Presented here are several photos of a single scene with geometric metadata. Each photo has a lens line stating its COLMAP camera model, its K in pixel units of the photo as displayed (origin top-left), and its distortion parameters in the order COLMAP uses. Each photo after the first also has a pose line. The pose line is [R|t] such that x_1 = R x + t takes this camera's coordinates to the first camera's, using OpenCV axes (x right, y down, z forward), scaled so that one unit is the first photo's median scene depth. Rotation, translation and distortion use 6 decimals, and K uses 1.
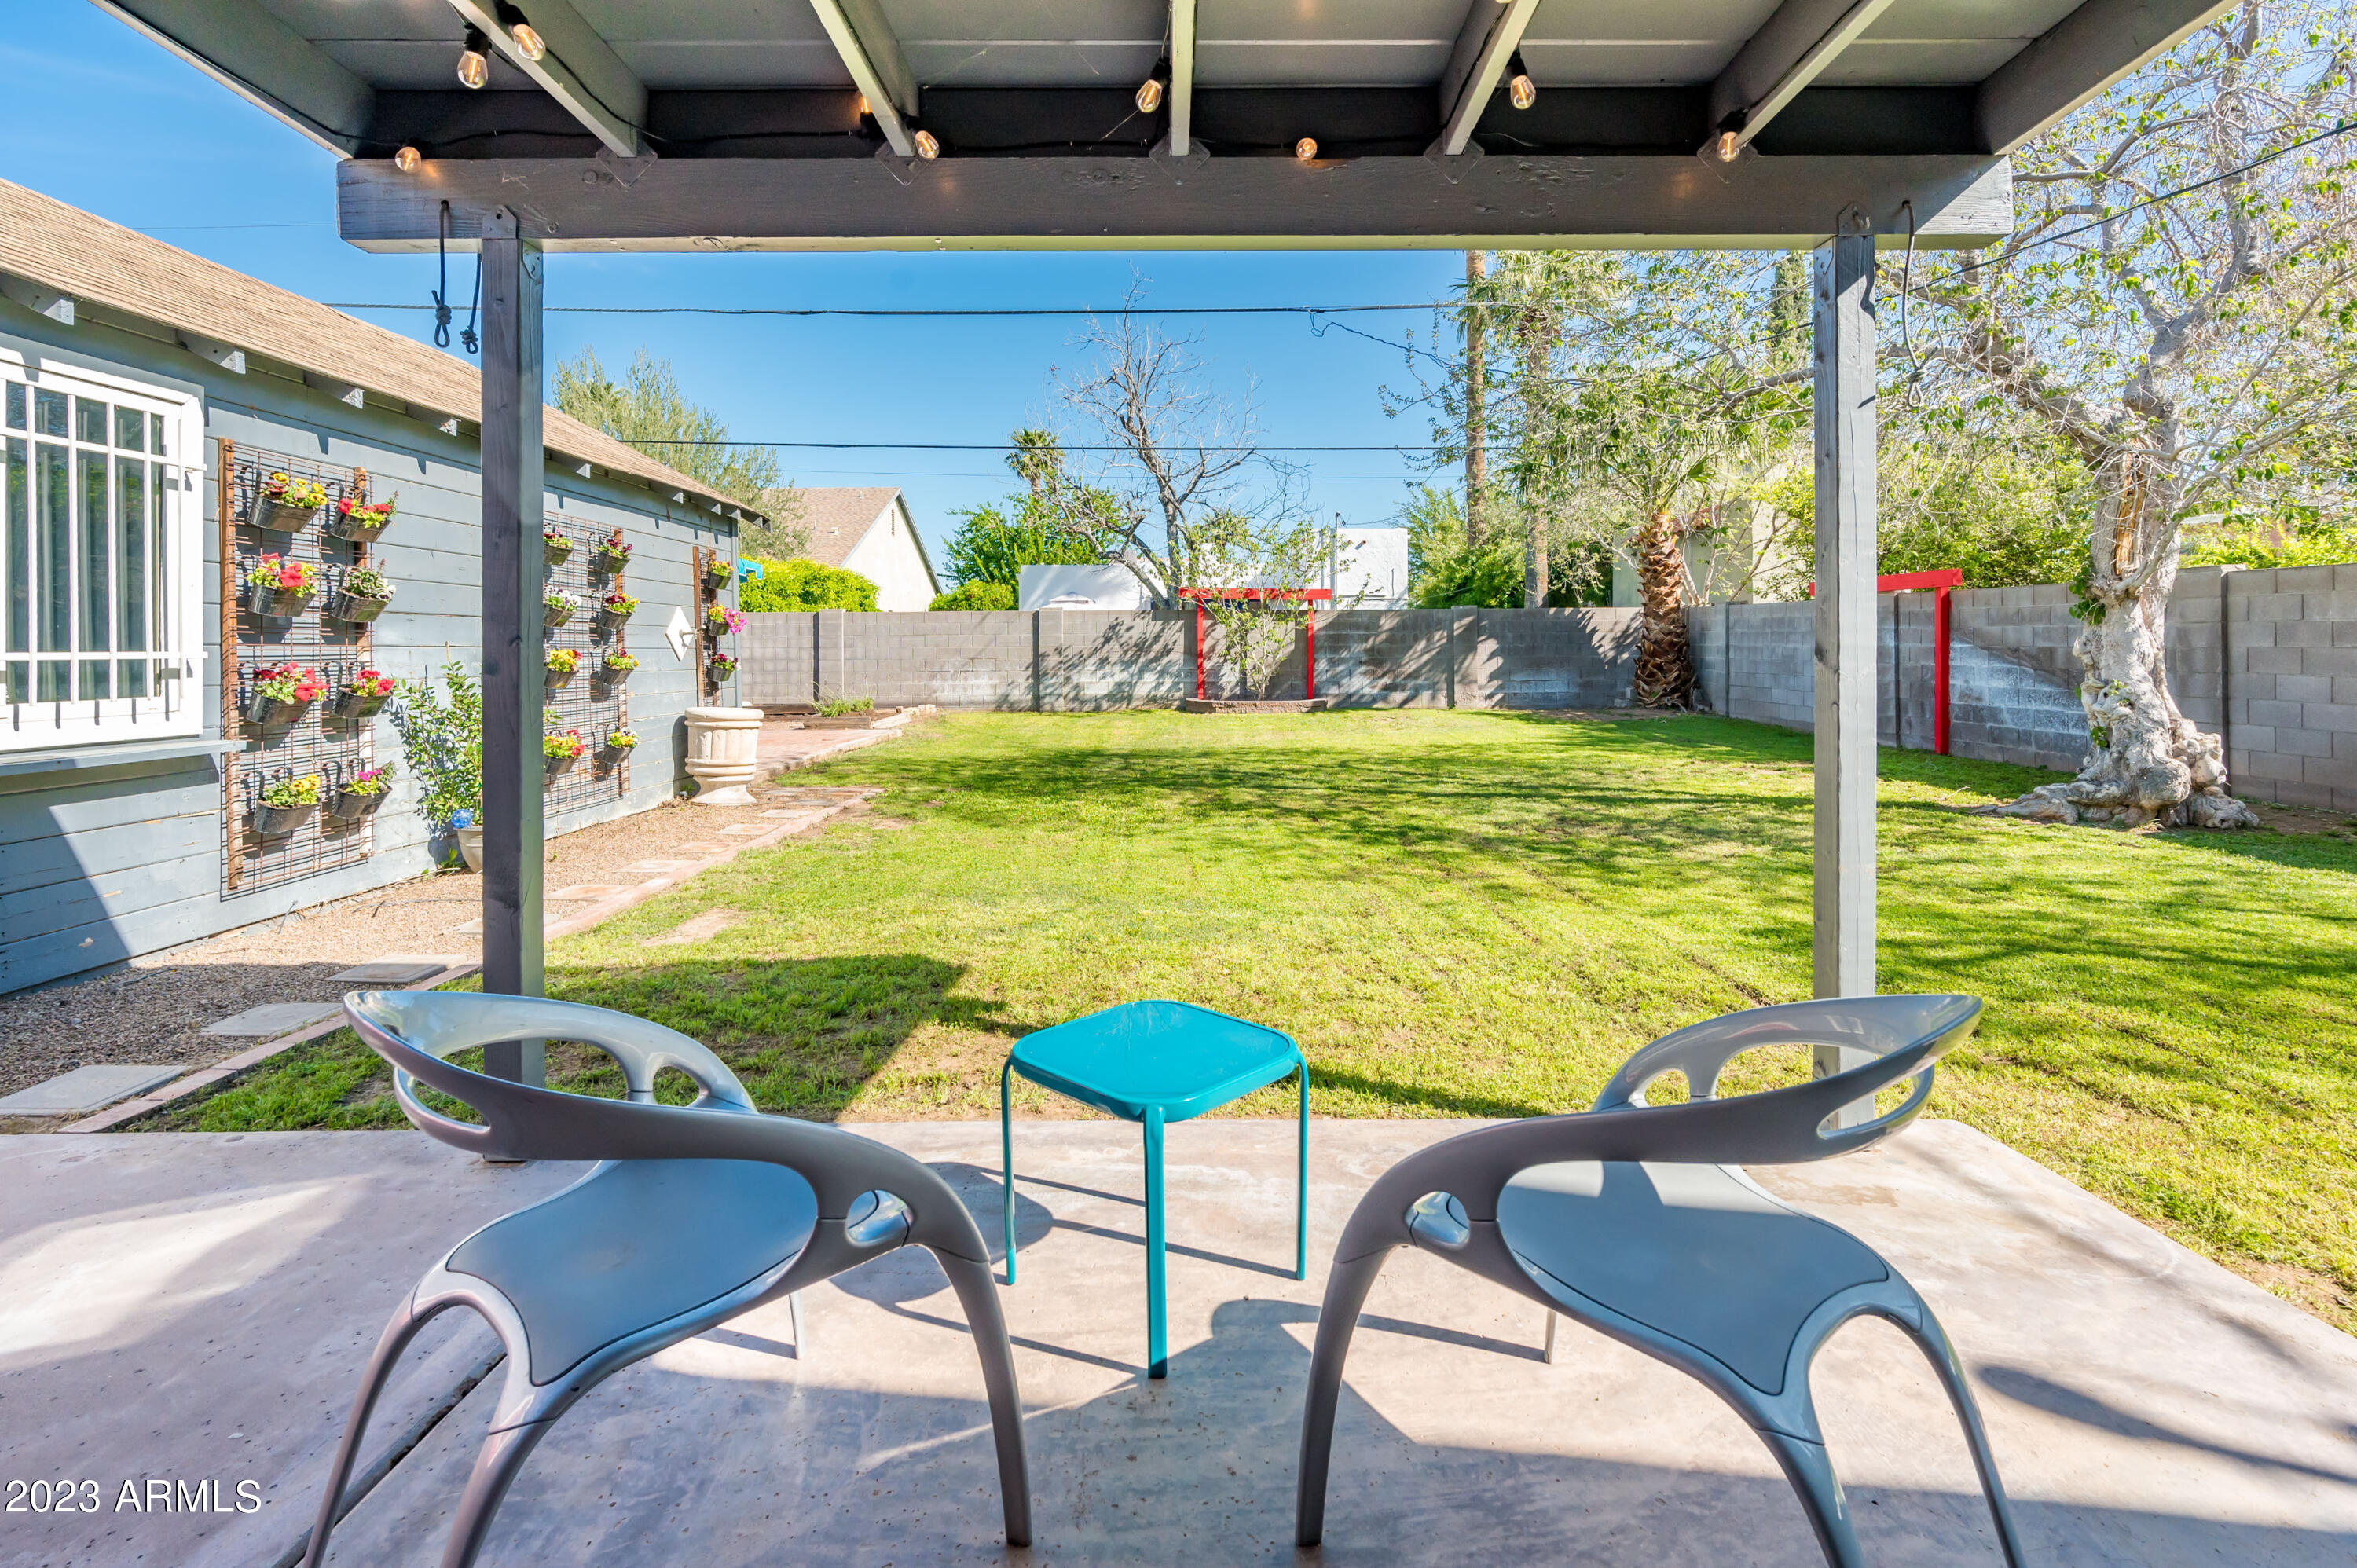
lens RADIAL K [[1047.7, 0, 1173.4], [0, 1047.7, 653.4], [0, 0, 1]] dist [0.007664, 0.000000]
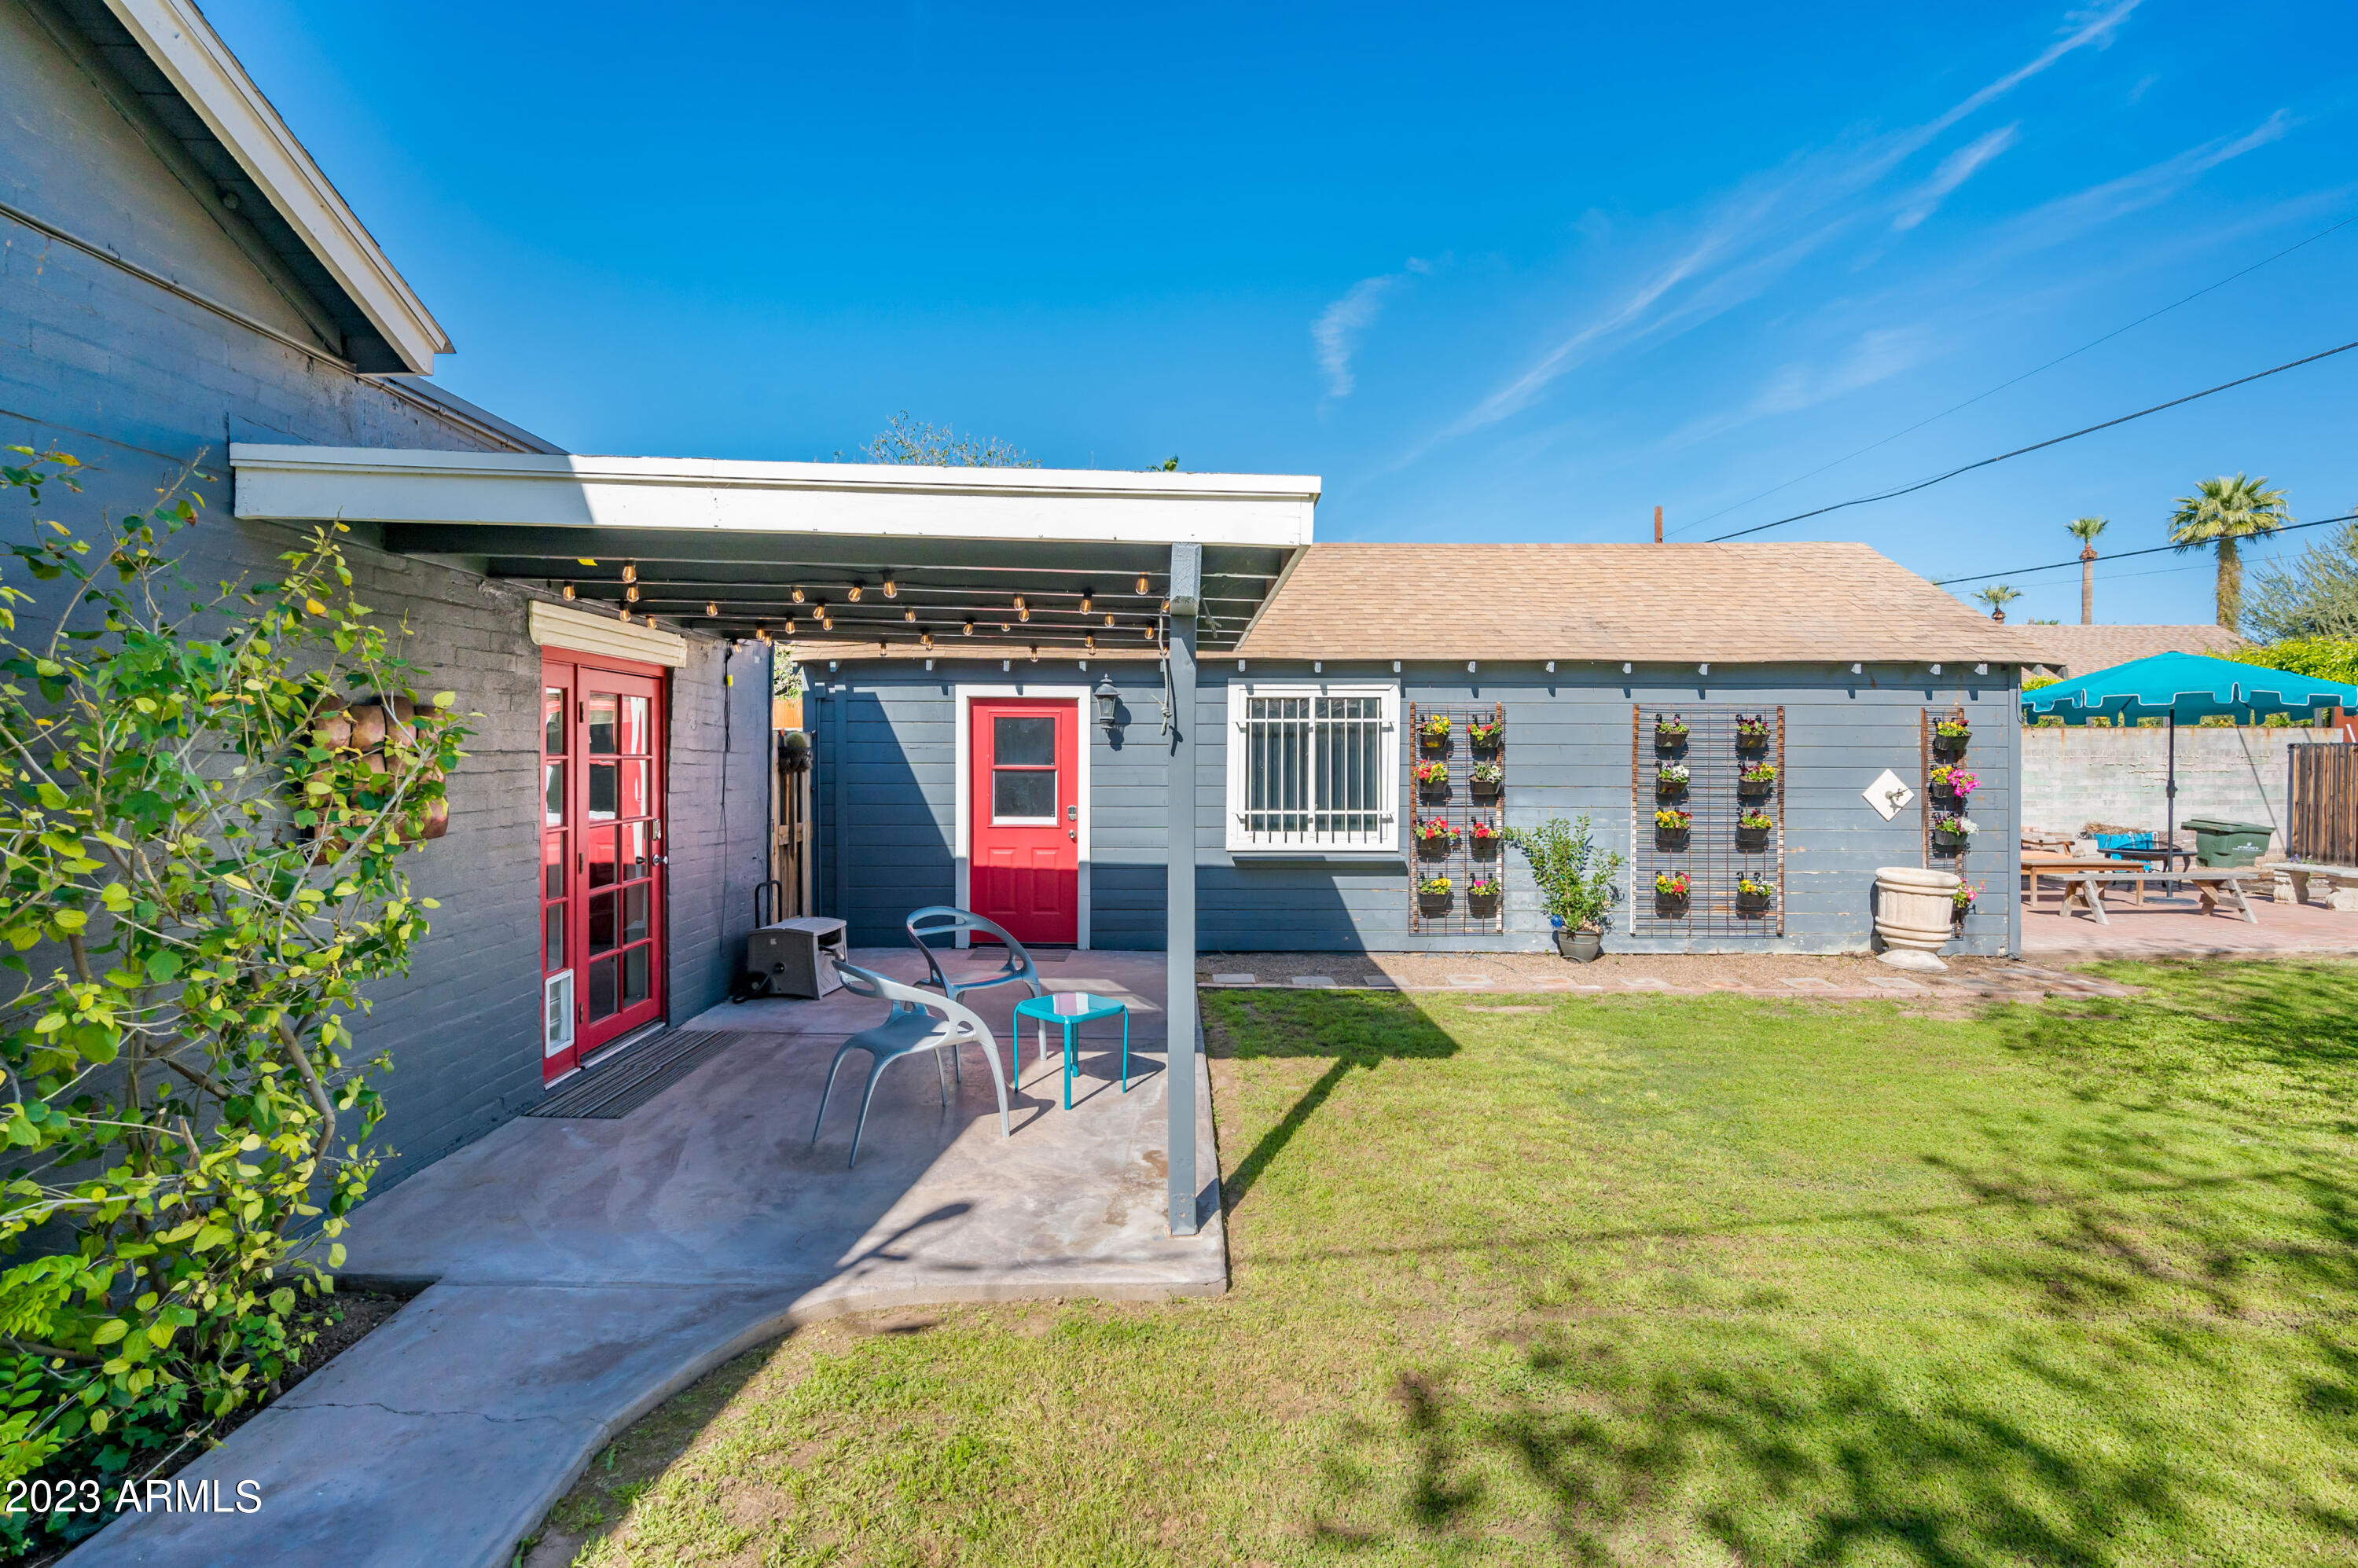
lens RADIAL K [[1152.3, 0, 1174.5], [0, 1152.3, 780.9], [0, 0, 1]] dist [0.012168, 0.000180]
pose [[-0.005172, 0.030400, -0.999524, 0.306288], [-0.004860, 0.999525, 0.030425, -0.029282], [0.999975, 0.005015, -0.005022, 0.137643]]
